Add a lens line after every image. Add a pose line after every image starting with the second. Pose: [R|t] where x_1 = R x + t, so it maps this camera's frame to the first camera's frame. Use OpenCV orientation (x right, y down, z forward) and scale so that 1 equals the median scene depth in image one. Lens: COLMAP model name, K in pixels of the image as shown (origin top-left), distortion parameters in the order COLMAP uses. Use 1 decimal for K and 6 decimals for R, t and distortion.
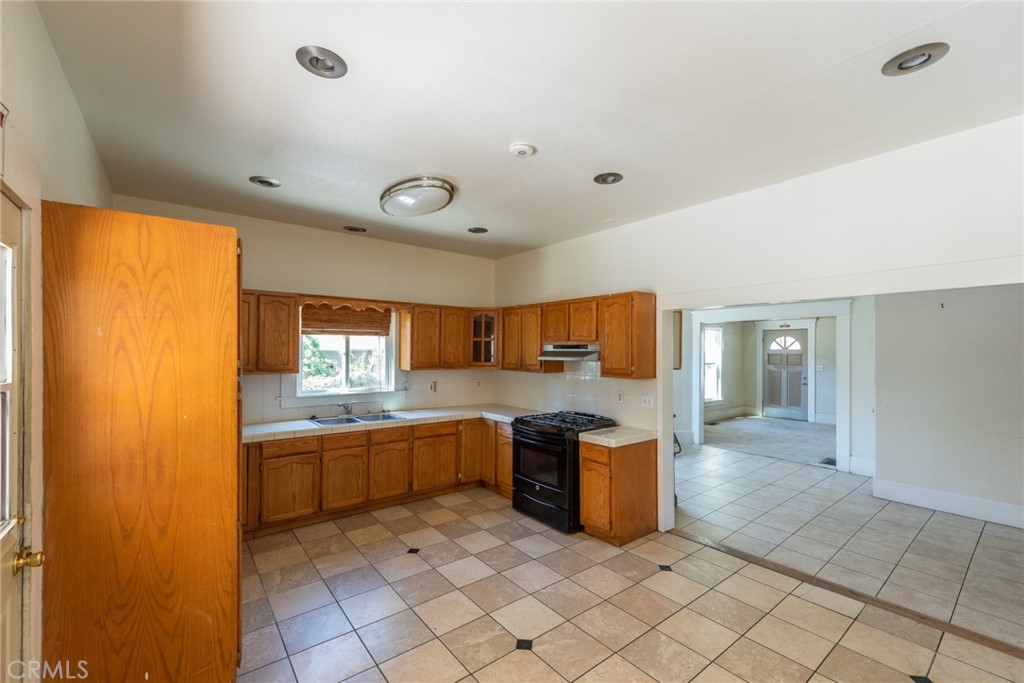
lens RADIAL K [[413.1, 0, 520.8], [0, 413.1, 349.5], [0, 0, 1]] dist [0.003960, -0.000251]
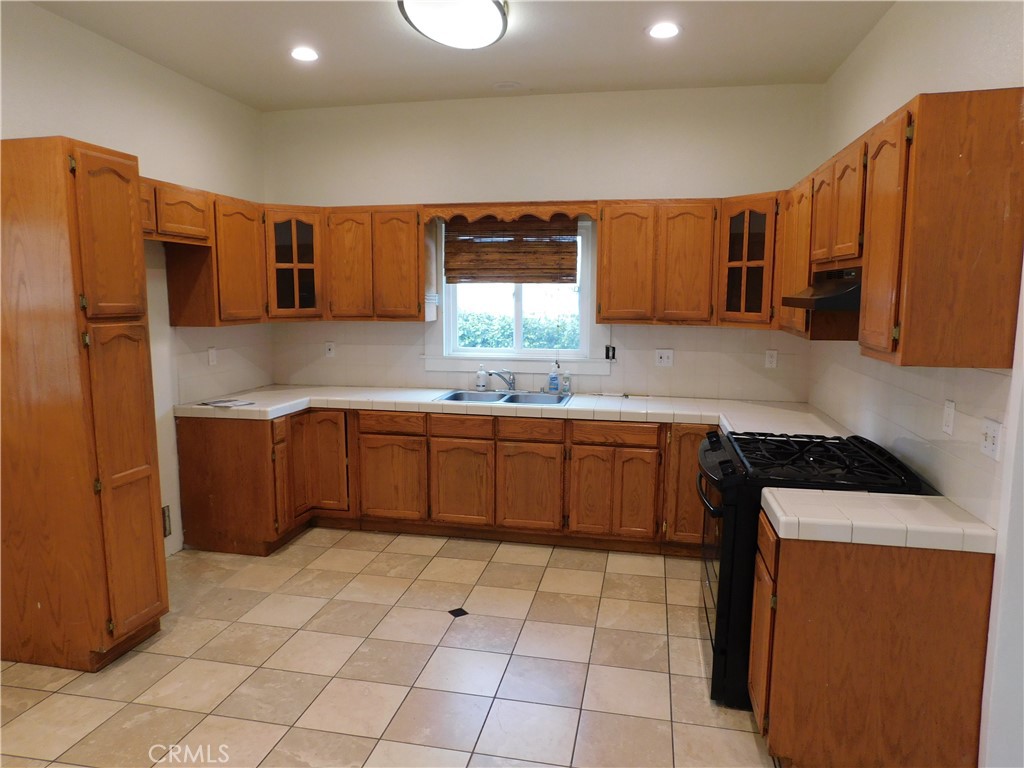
lens RADIAL K [[706.6, 0, 503.0], [0, 706.6, 389.0], [0, 0, 1]] dist [-0.007320, 0.013791]
pose [[0.638512, 0.104943, -0.762424, 0.452663], [0.003513, 0.990252, 0.139244, 0.004561], [0.769604, -0.091587, 0.631919, 0.332415]]
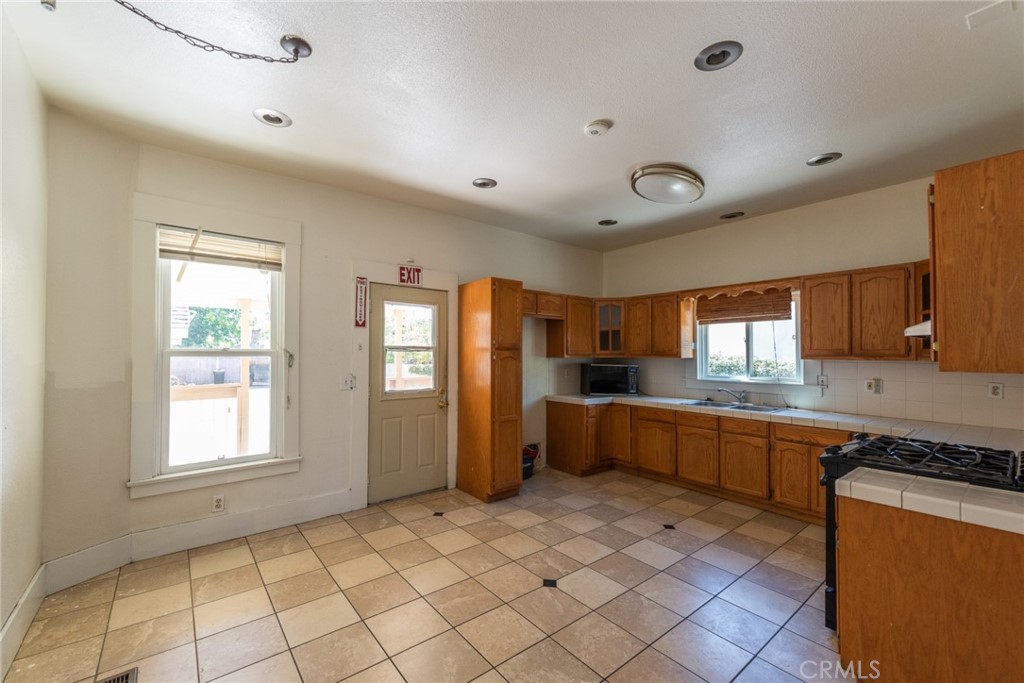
lens RADIAL K [[413.1, 0, 501.7], [0, 413.1, 347.7], [0, 0, 1]] dist [0.003960, -0.000251]
pose [[0.004284, -0.013873, -0.999895, 0.630073], [0.005974, 0.999886, -0.013848, 0.041158], [0.999973, -0.005914, 0.004366, 0.469324]]
